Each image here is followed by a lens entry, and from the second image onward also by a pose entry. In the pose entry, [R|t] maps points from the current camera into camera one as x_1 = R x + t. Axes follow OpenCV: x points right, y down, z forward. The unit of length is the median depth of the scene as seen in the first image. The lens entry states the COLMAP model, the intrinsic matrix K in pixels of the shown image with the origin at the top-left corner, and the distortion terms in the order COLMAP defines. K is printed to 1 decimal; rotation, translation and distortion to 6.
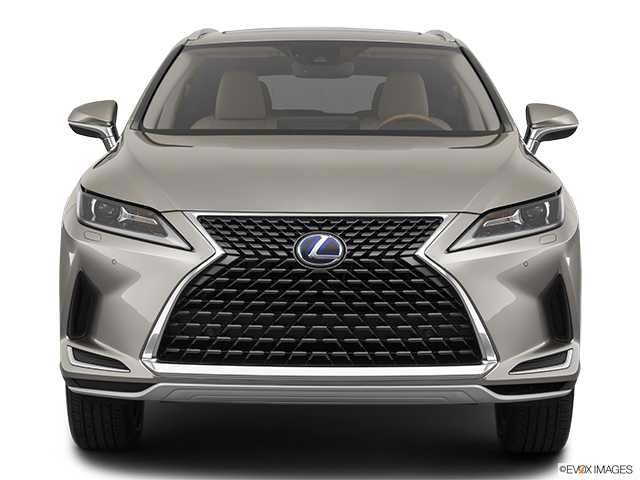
lens RADIAL K [[1816.3, 0, 320.5], [0, 1816.3, 239.0], [0, 0, 1]] dist [0.232762, 0.000000]
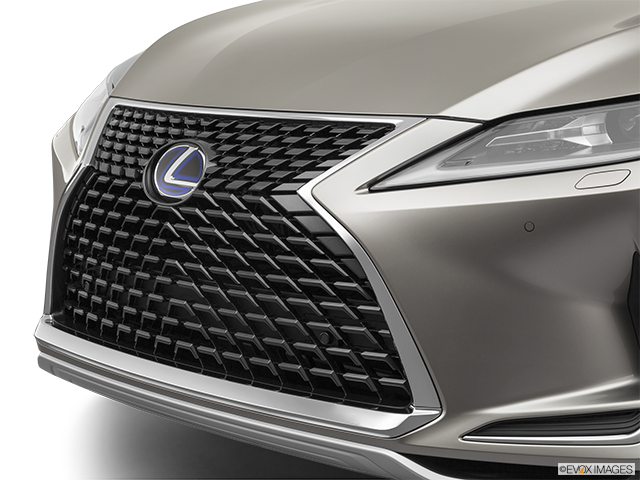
lens RADIAL K [[1480.1, 0, 319.8], [0, 1480.1, 239.3], [0, 0, 1]] dist [-0.017478, 0.000000]
pose [[0.704401, 0.099319, -0.702820, 0.364866], [-0.037619, 0.993994, 0.102763, -0.022560], [0.708805, -0.045946, 0.703906, 0.691047]]
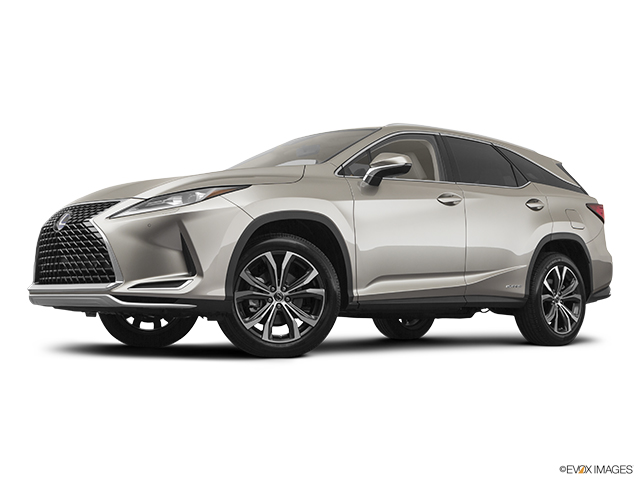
lens RADIAL K [[910.4, 0, 318.5], [0, 910.4, 244.8], [0, 0, 1]] dist [-0.033524, 0.000000]
pose [[0.667751, -0.051092, -0.742630, 0.854124], [-0.040621, 0.993654, -0.104887, 0.115491], [0.743276, 0.100205, 0.661438, 0.578765]]
